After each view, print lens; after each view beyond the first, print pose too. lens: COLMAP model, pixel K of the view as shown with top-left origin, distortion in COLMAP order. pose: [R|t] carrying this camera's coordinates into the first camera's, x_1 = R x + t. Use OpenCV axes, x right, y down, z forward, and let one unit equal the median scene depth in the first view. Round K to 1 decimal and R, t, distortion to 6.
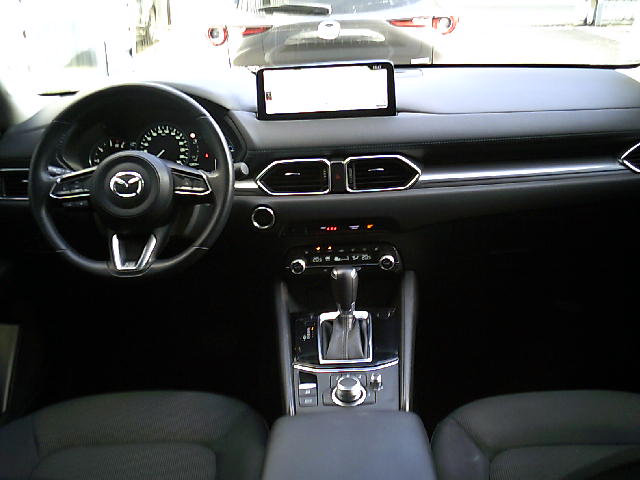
lens RADIAL K [[992.7, 0, 320.0], [0, 992.7, 240.0], [0, 0, 1]] dist [0.267571, -0.027217]
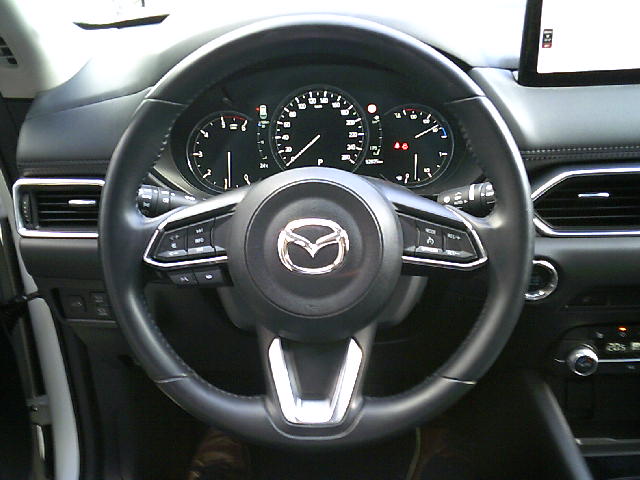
lens RADIAL K [[992.7, 0, 320.0], [0, 992.7, 240.0], [0, 0, 1]] dist [0.267571, -0.027217]
pose [[0.999749, 0.004251, 0.022006, -0.188277], [-0.006541, 0.994445, 0.105055, -0.101378], [-0.021437, -0.105173, 0.994223, 0.508025]]
